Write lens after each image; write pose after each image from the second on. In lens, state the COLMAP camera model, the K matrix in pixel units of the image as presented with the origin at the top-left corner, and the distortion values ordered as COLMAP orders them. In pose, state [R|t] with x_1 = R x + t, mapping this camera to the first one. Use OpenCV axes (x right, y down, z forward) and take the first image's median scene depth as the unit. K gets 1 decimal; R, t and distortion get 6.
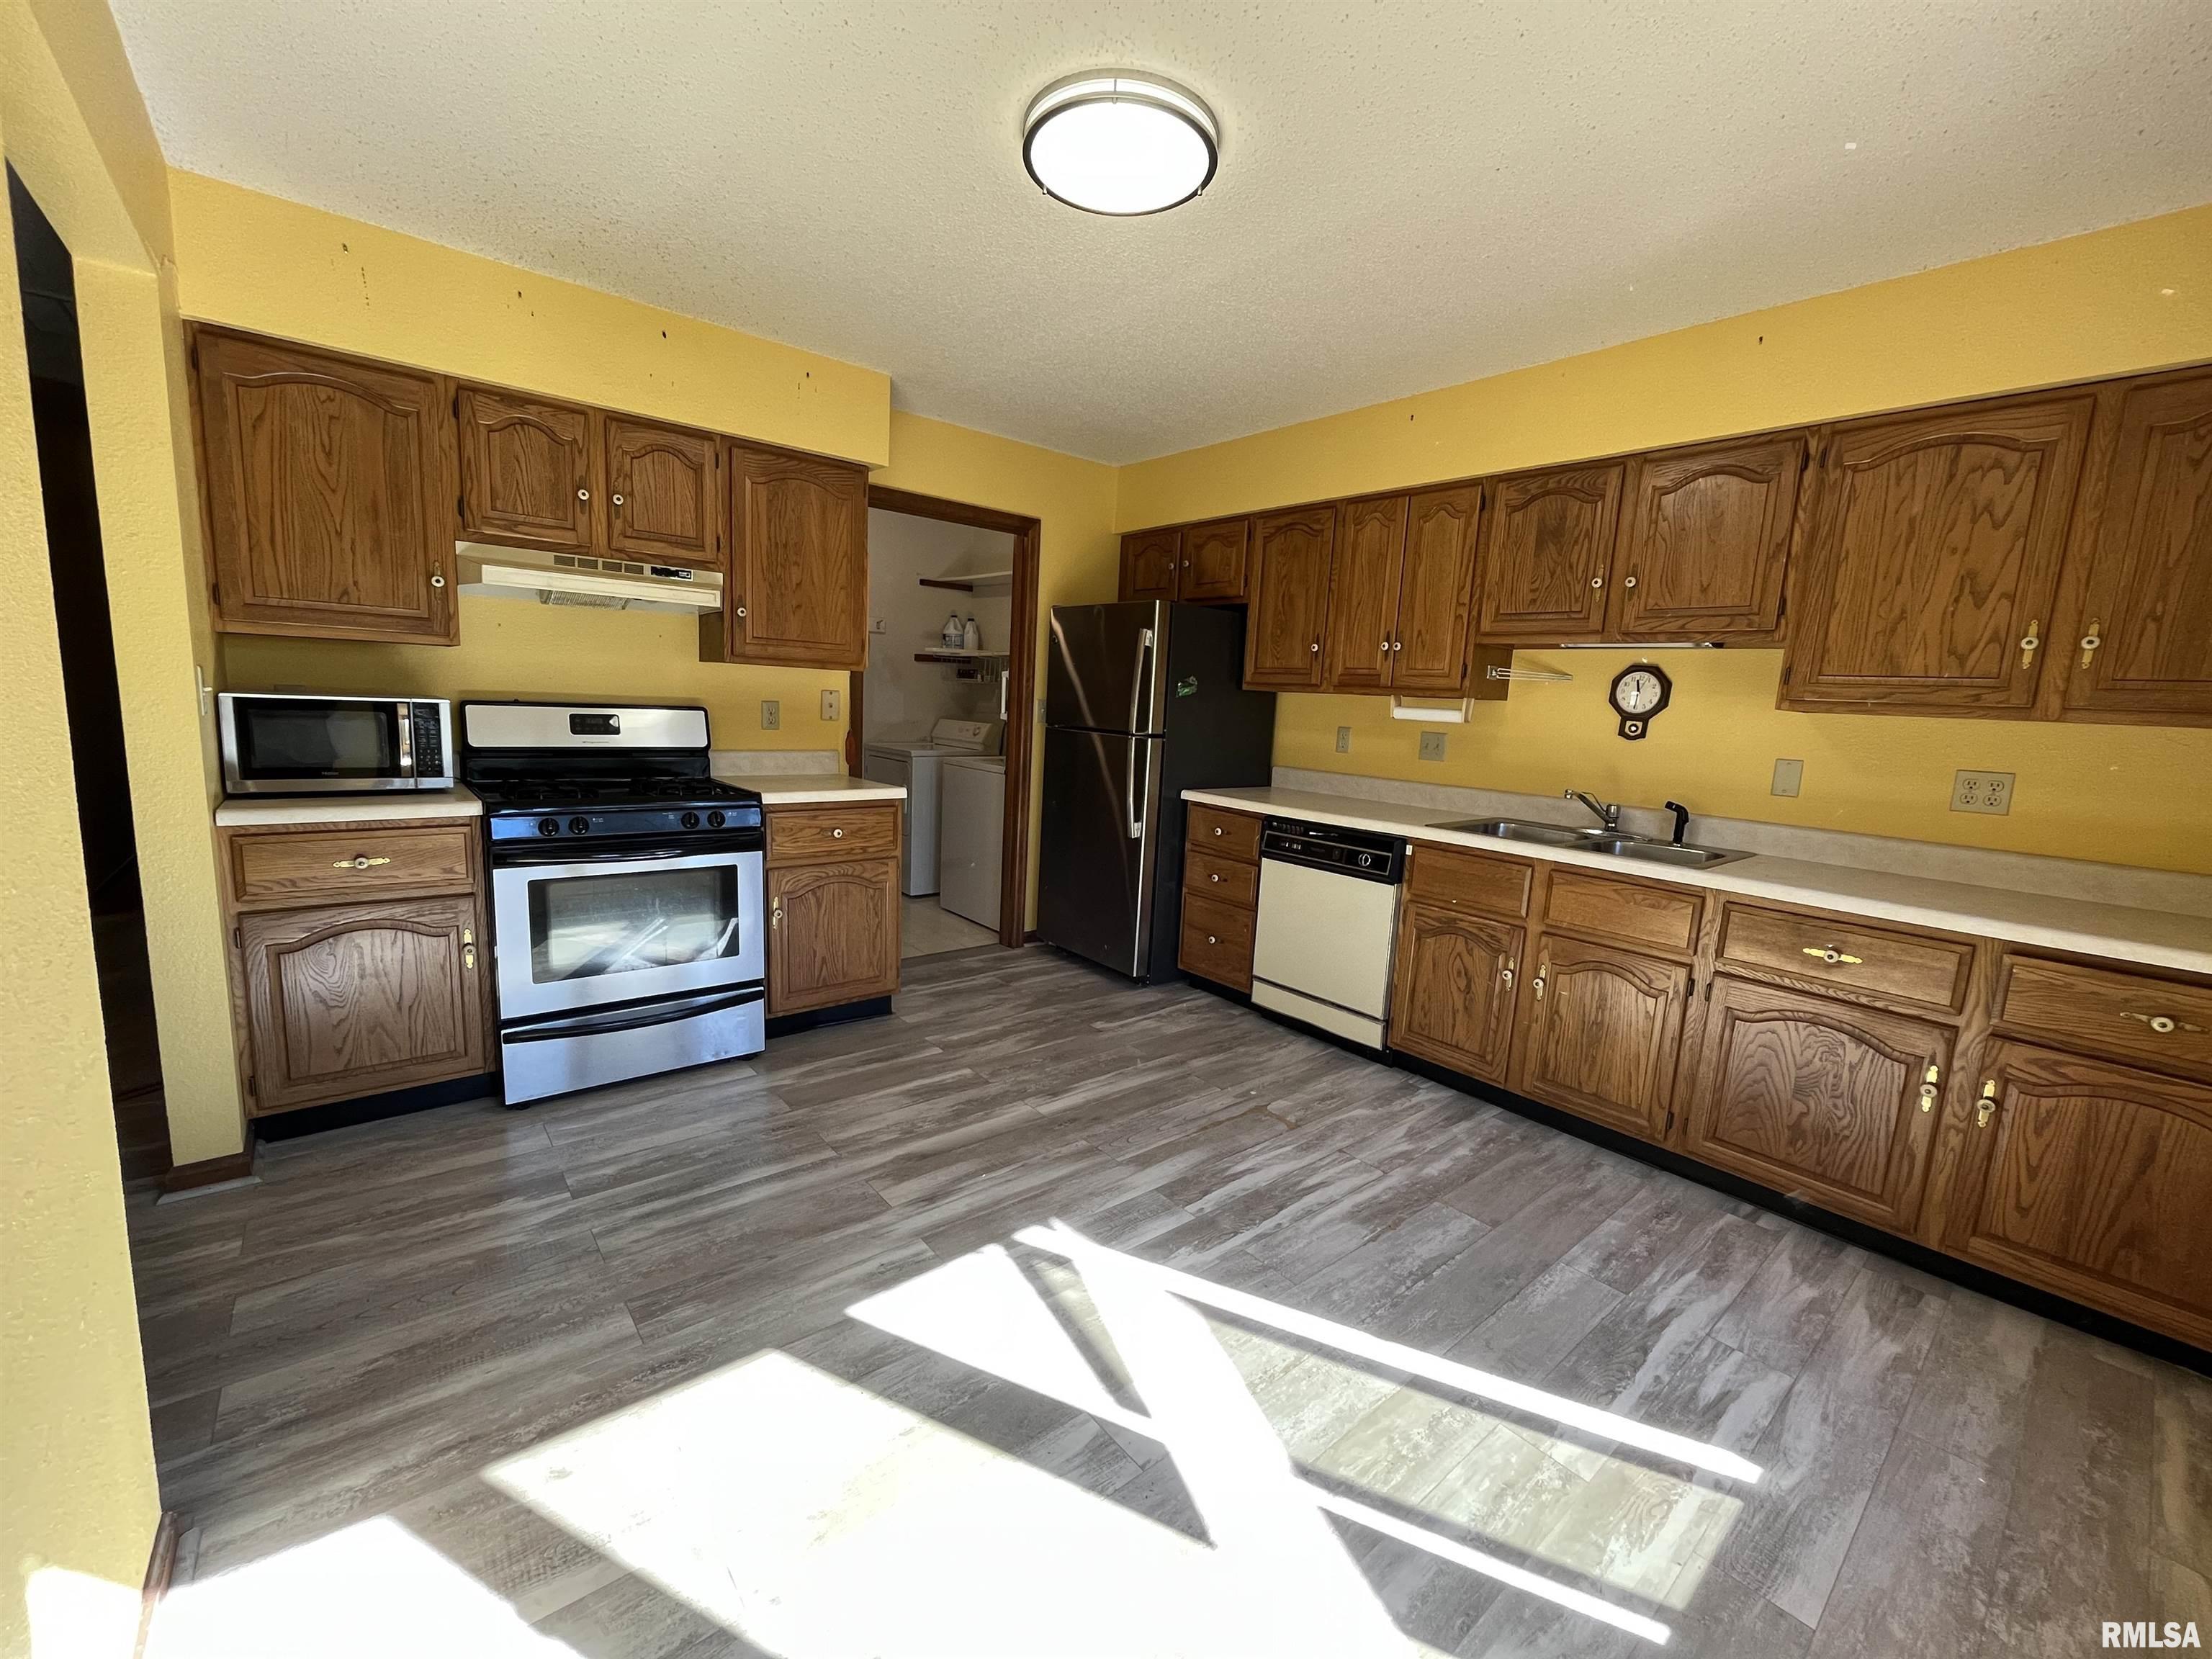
lens RADIAL K [[893.8, 0, 1103.7], [0, 893.8, 829.6], [0, 0, 1]] dist [-0.004565, 0.000007]
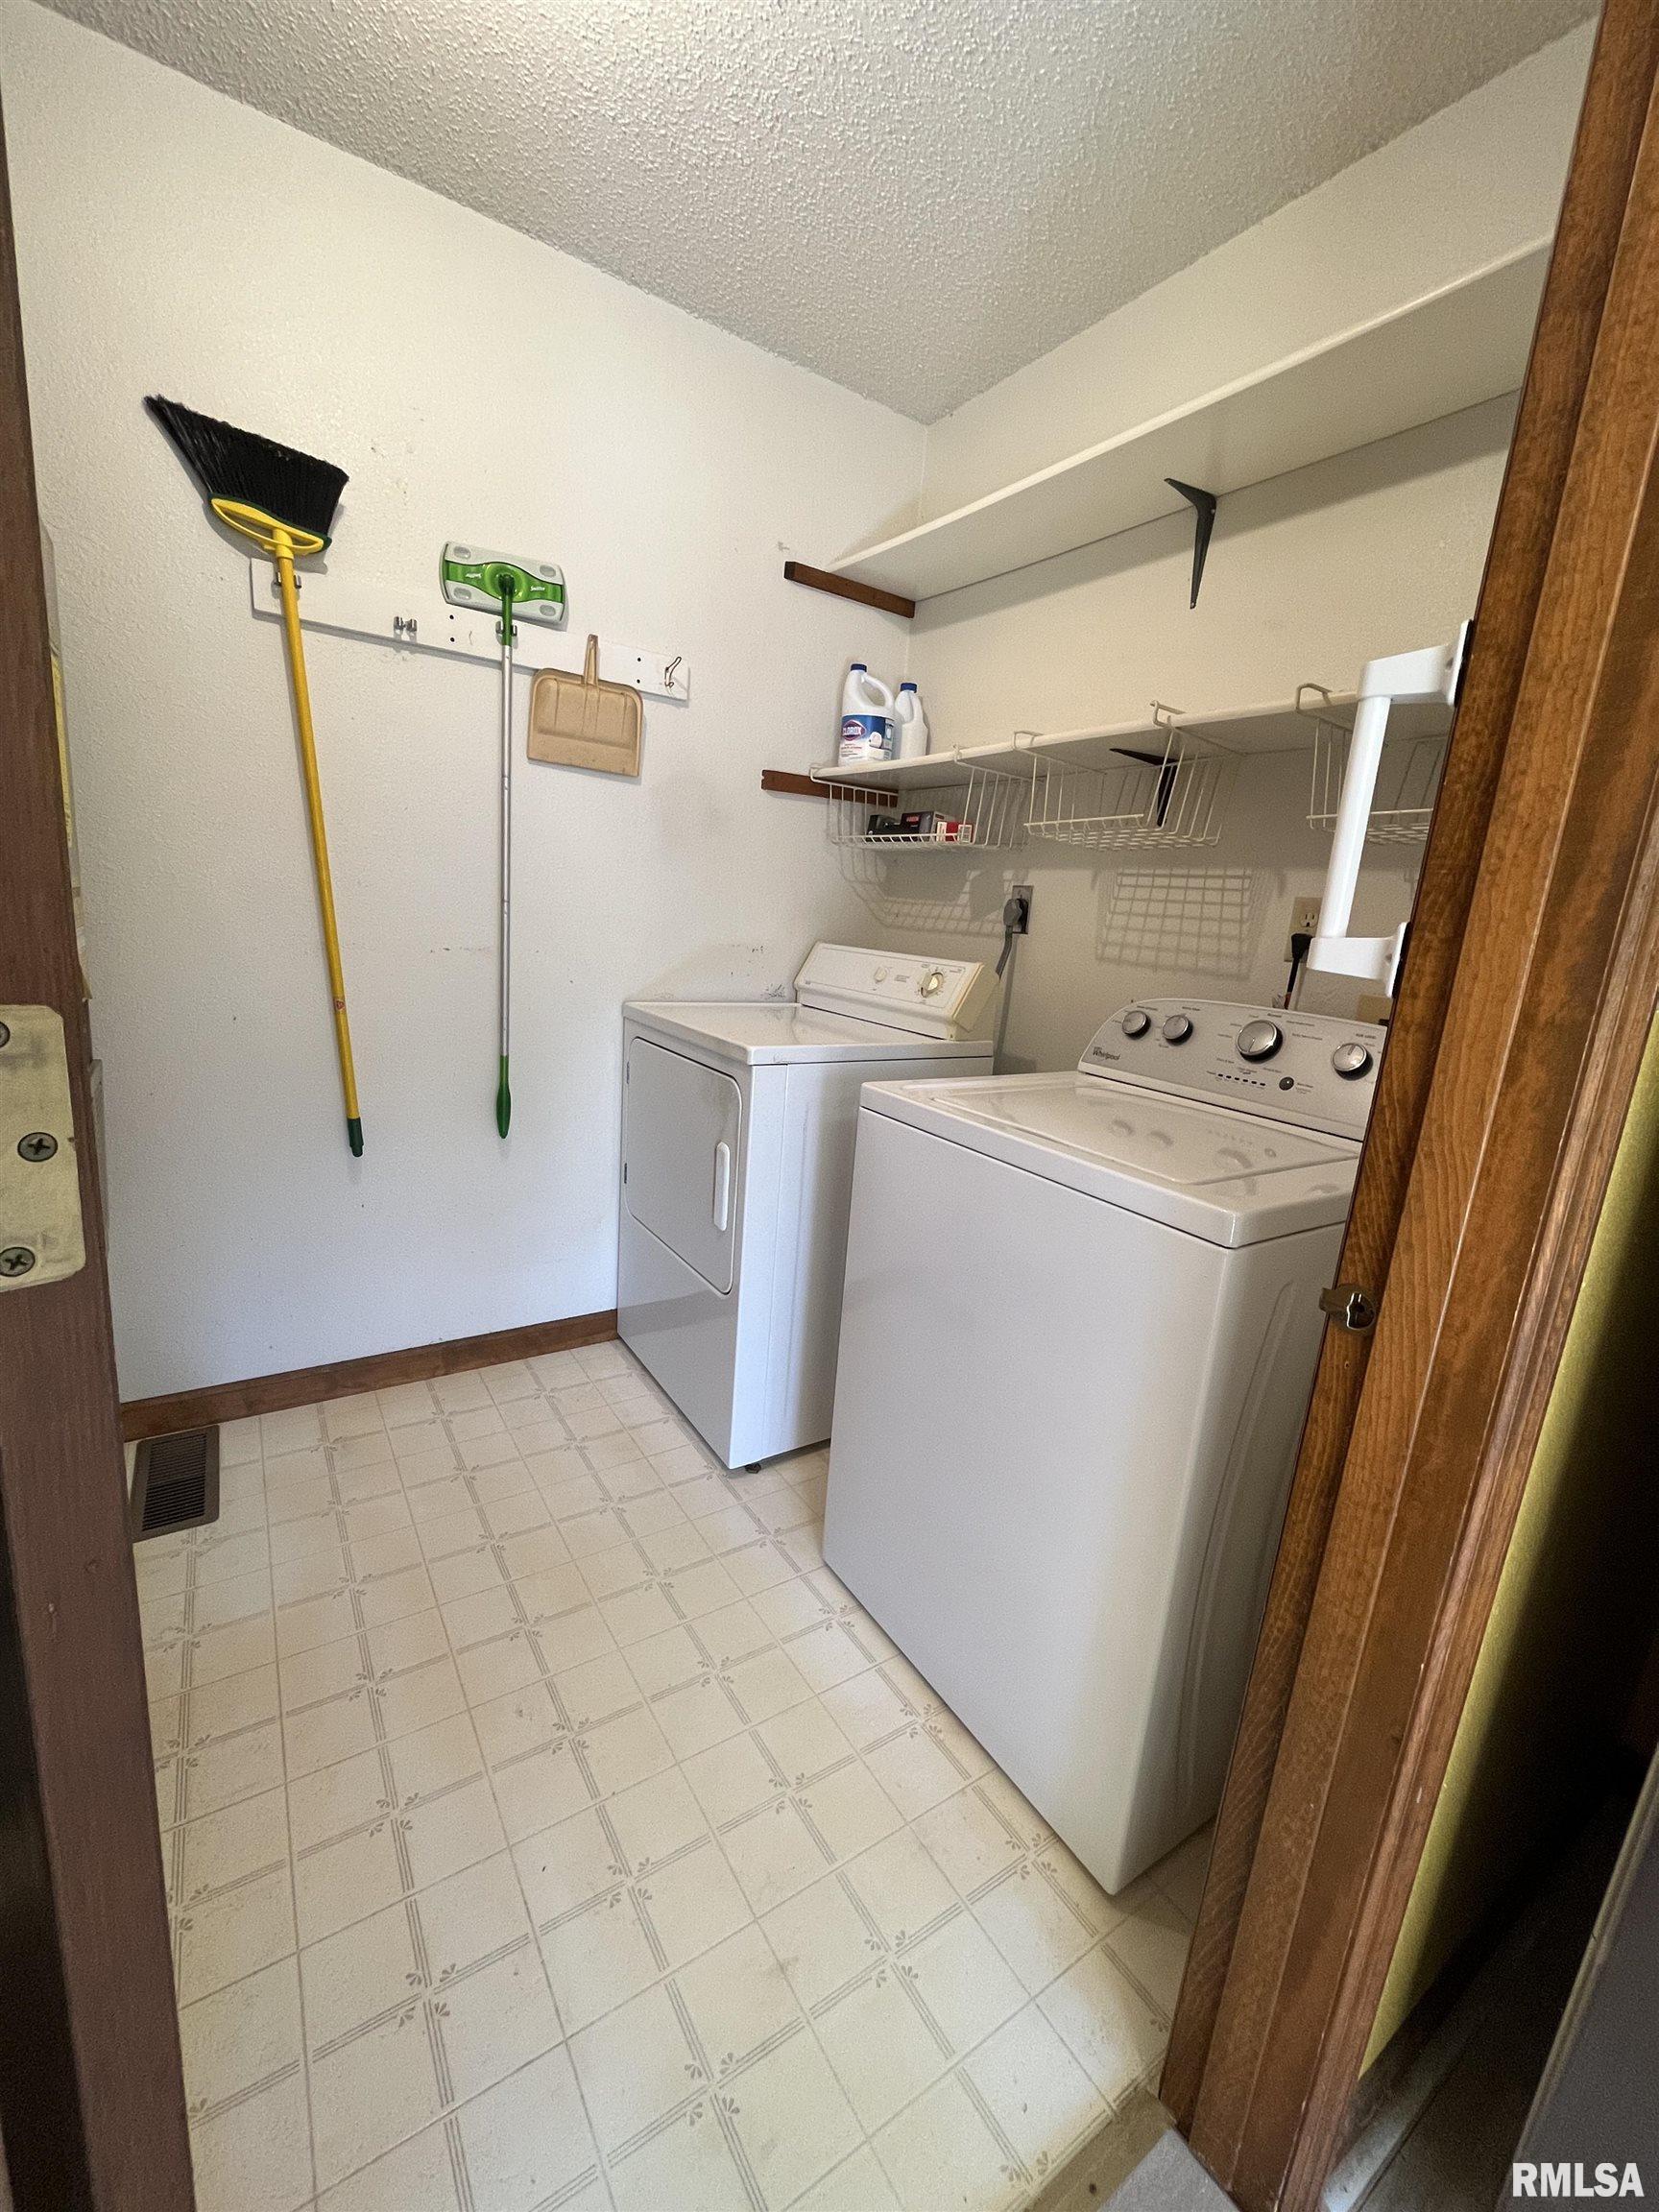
lens RADIAL K [[893.8, 0, 835.1], [0, 893.8, 1105.2], [0, 0, 1]] dist [-0.004565, 0.000007]
pose [[0.994250, 0.048577, -0.095428, -0.256898], [-0.042855, 0.997210, 0.061122, -0.147310], [0.098131, -0.056681, 0.993558, 1.155211]]
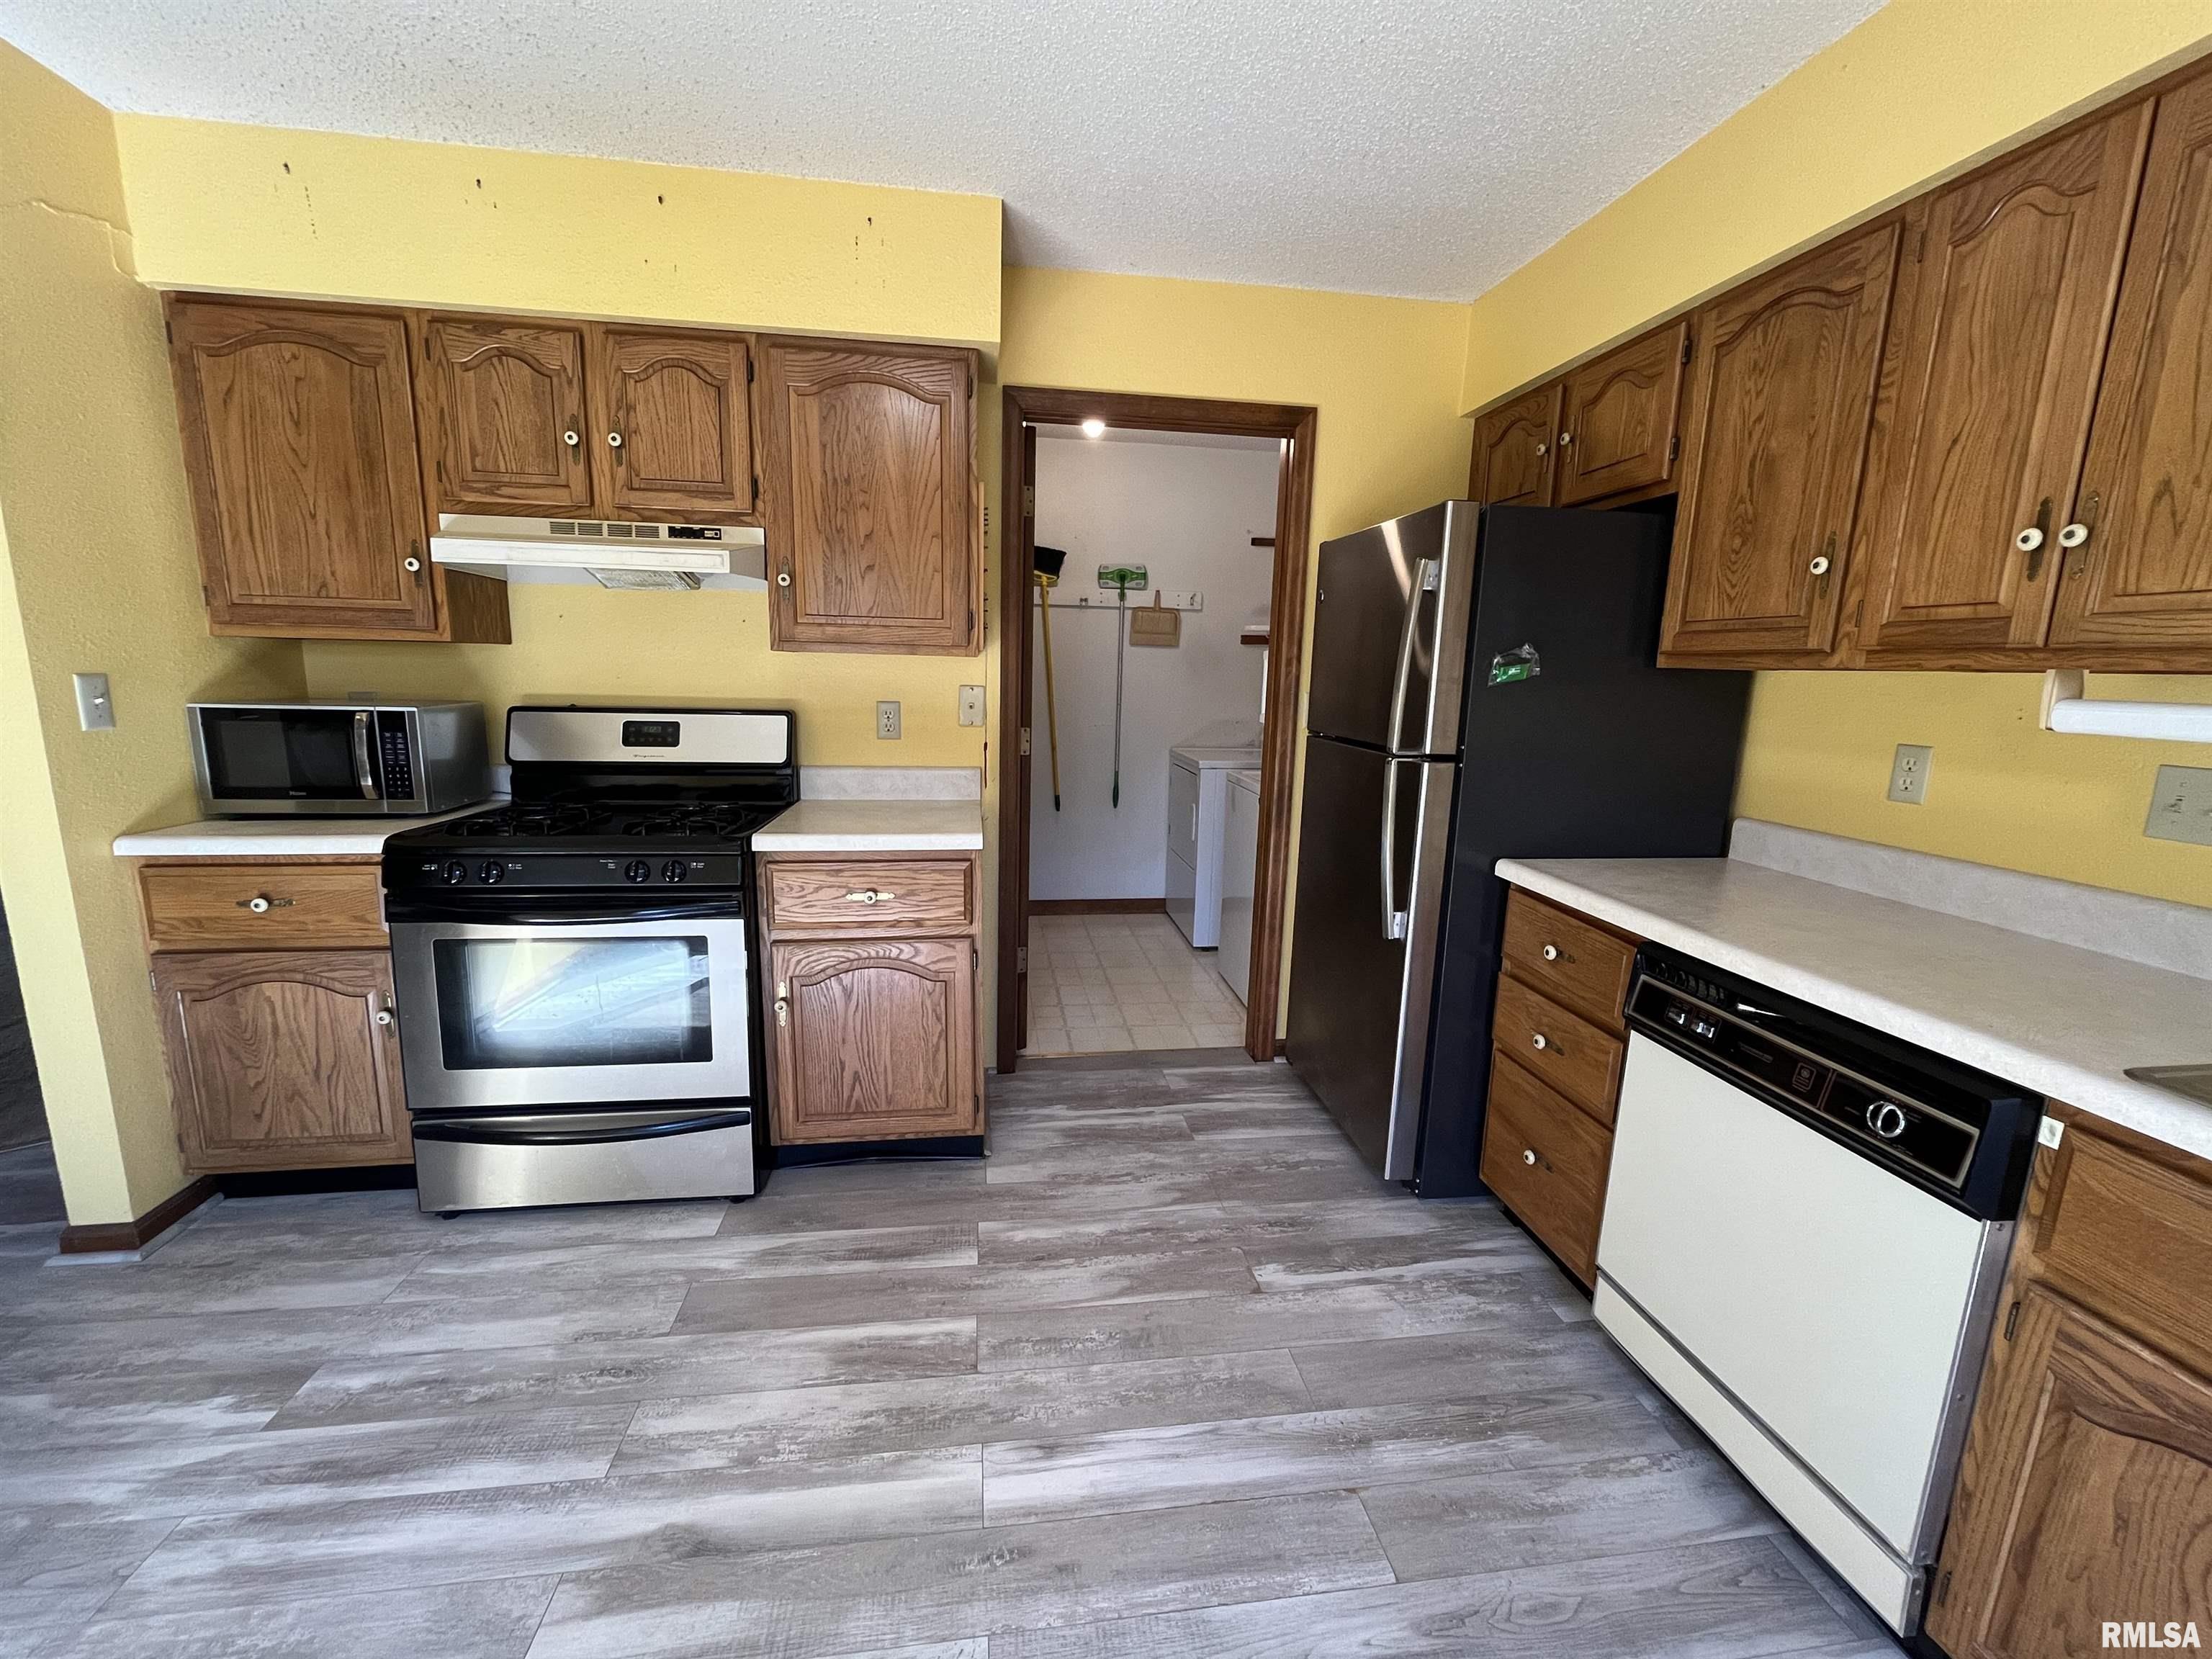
lens RADIAL K [[893.8, 0, 1100.4], [0, 893.8, 830.1], [0, 0, 1]] dist [-0.004565, 0.000007]
pose [[0.849638, 0.065025, -0.523342, 0.197407], [-0.060187, 0.997841, 0.026270, -0.073930], [0.523921, 0.009179, 0.851718, 0.506301]]
